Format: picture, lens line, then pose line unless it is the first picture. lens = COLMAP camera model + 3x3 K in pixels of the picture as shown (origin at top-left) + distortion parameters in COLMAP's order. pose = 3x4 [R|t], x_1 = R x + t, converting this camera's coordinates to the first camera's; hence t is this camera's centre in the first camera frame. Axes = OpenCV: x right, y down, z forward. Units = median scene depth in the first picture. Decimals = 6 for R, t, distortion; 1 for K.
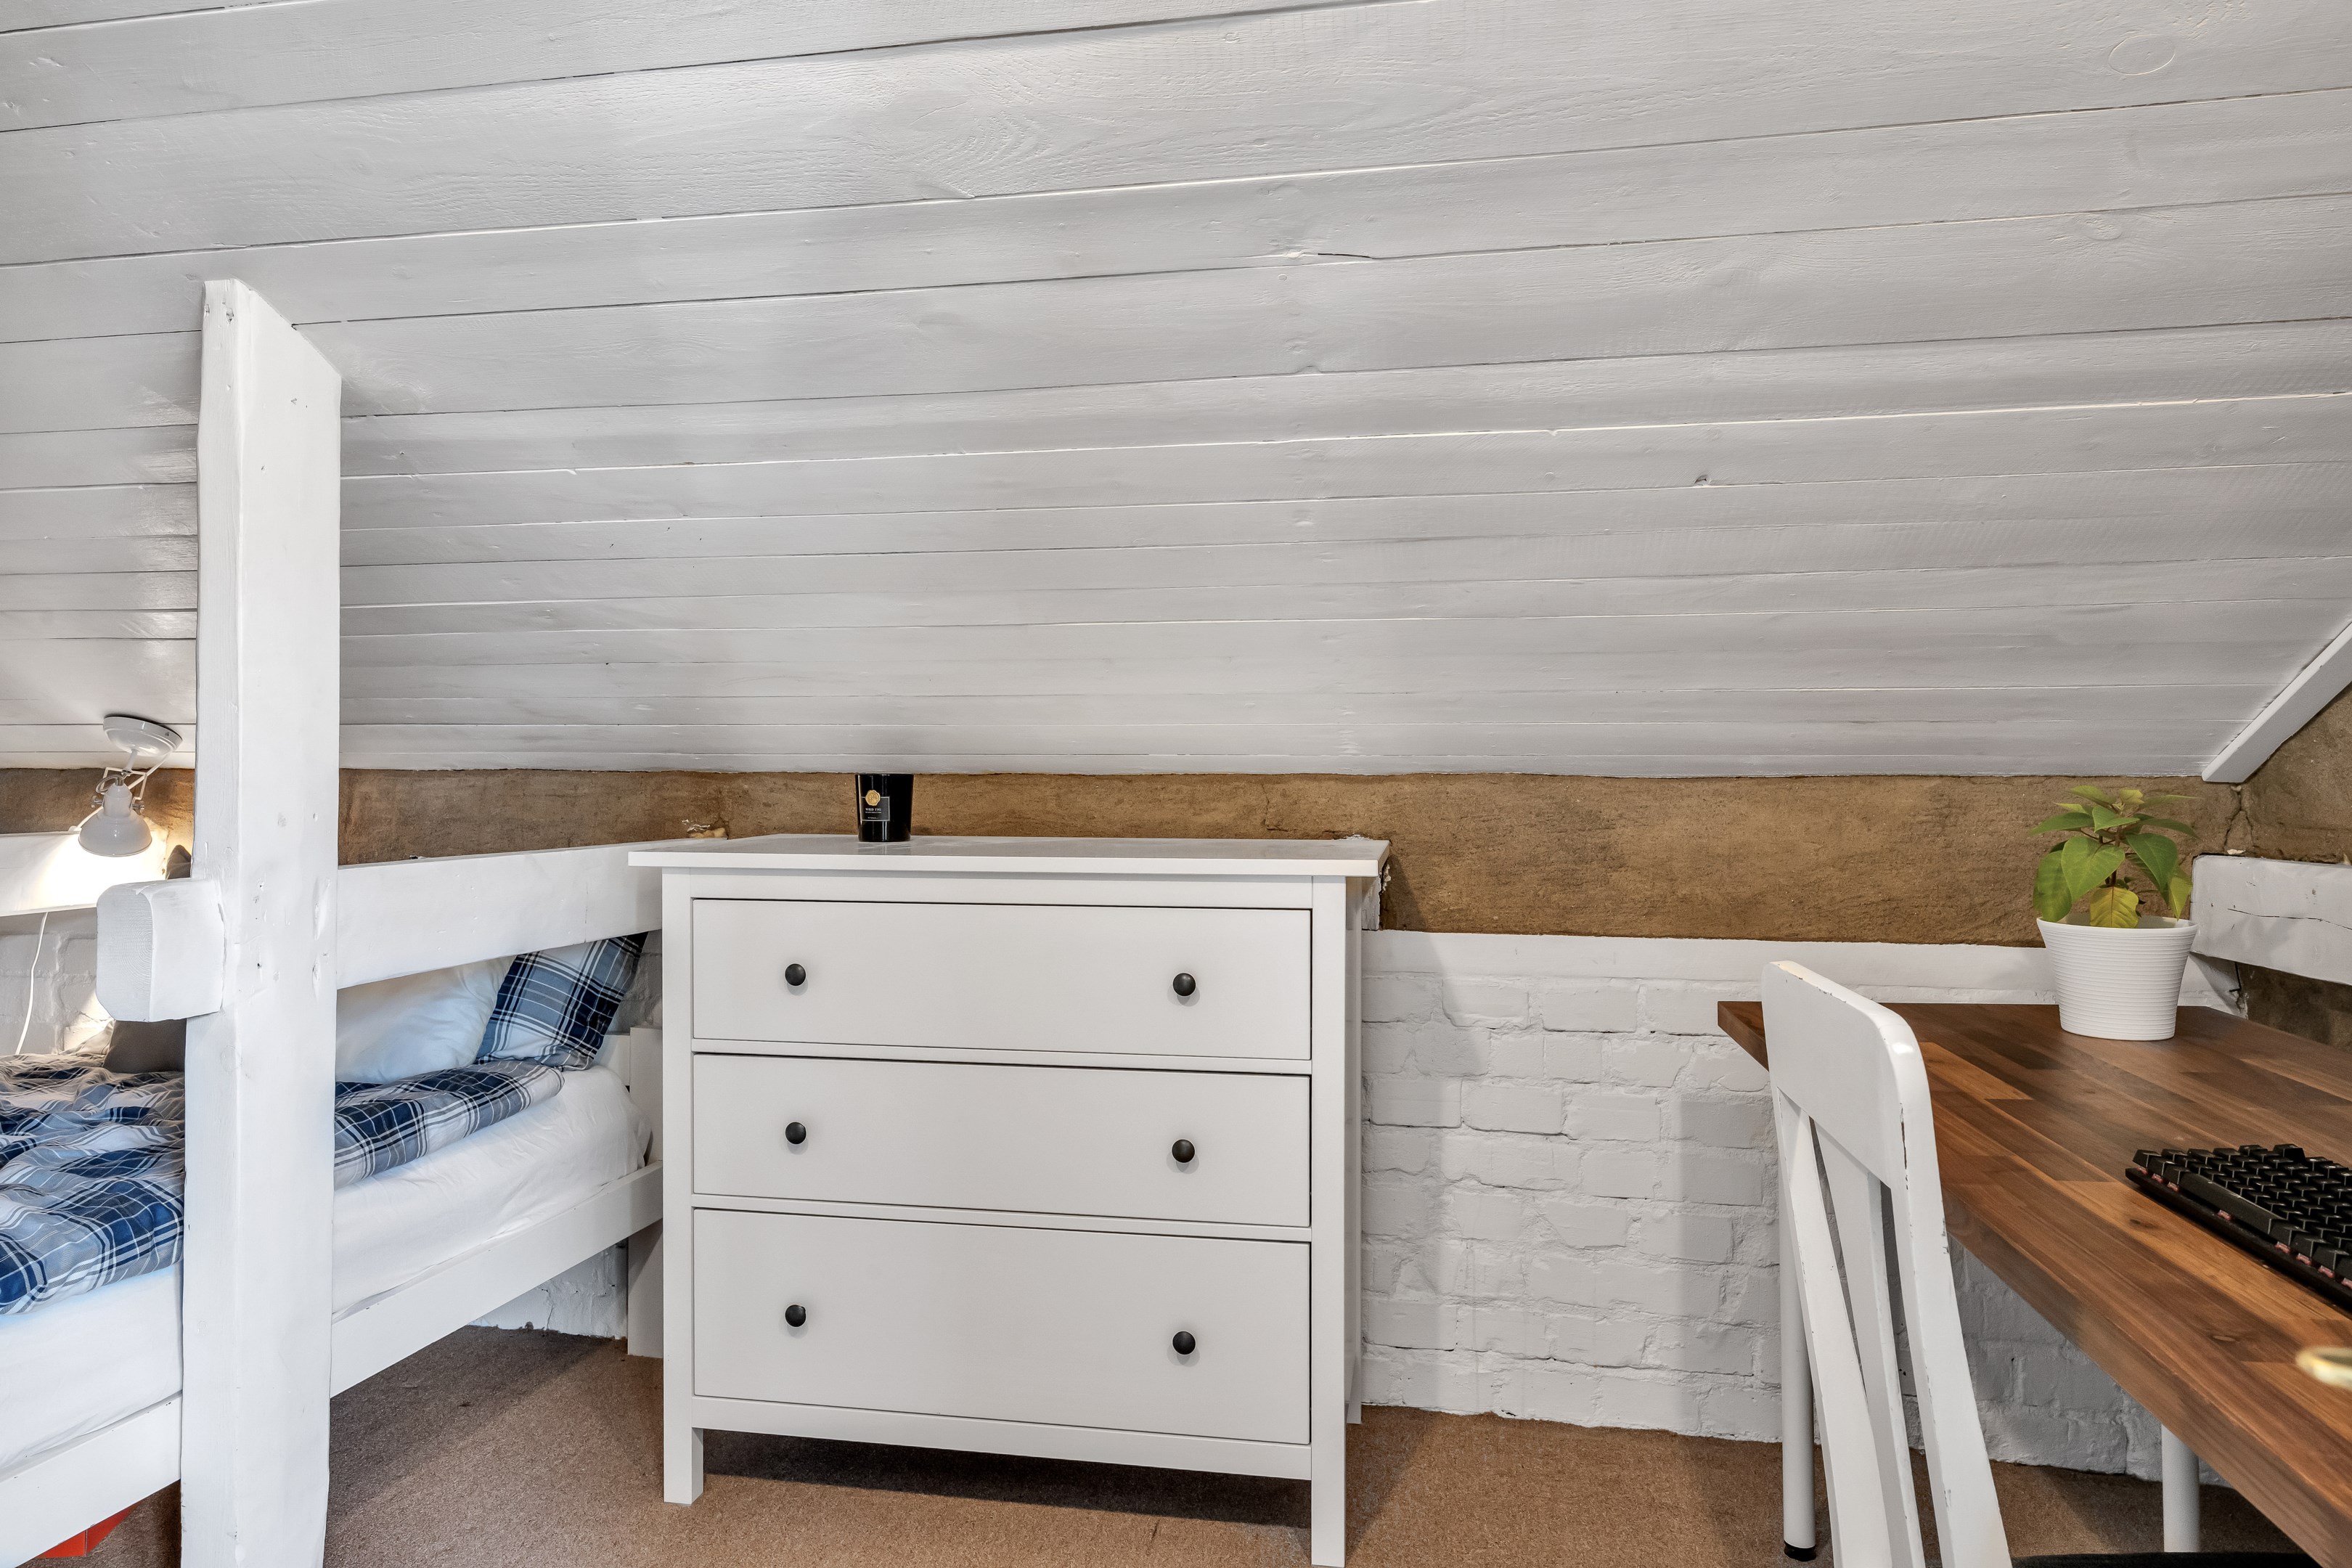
lens RADIAL K [[1377.6, 0, 1176.0], [0, 1377.6, 784.0], [0, 0, 1]] dist [-0.108994, 0.076646]
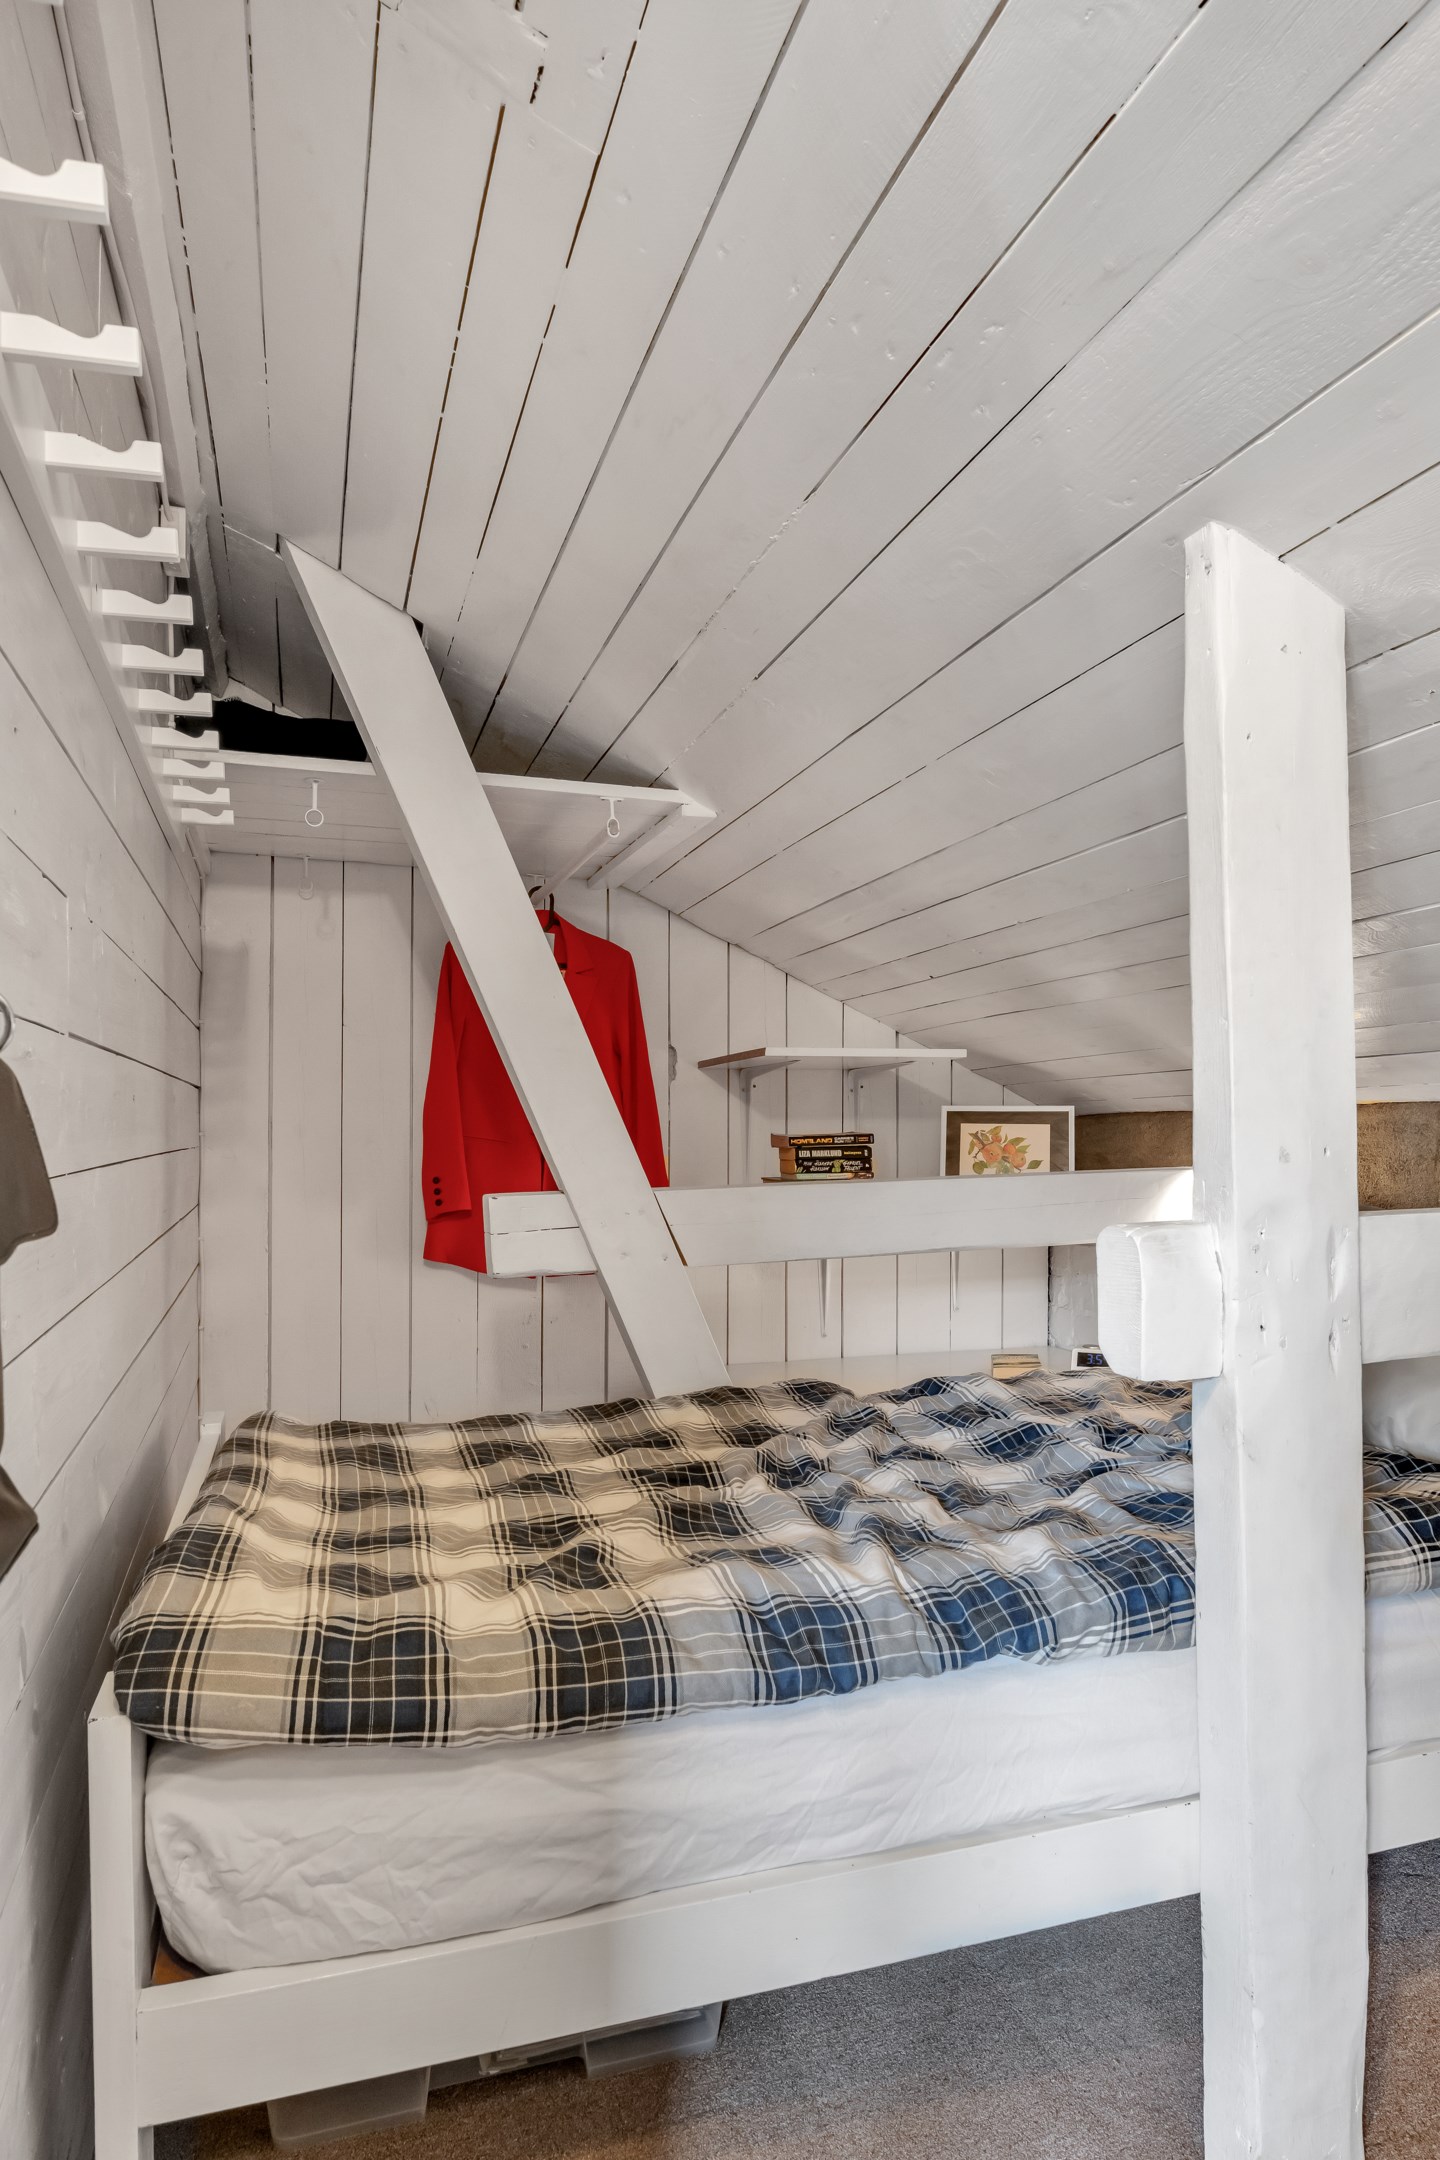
lens RADIAL K [[1310.7, 0, 723.7], [0, 1310.7, 1118.6], [0, 0, 1]] dist [-0.002579, -0.000758]
pose [[0.467258, -0.019639, -0.883903, -0.117488], [0.017360, 0.999764, -0.013037, 0.009163], [0.883950, -0.009253, 0.467489, 0.322752]]
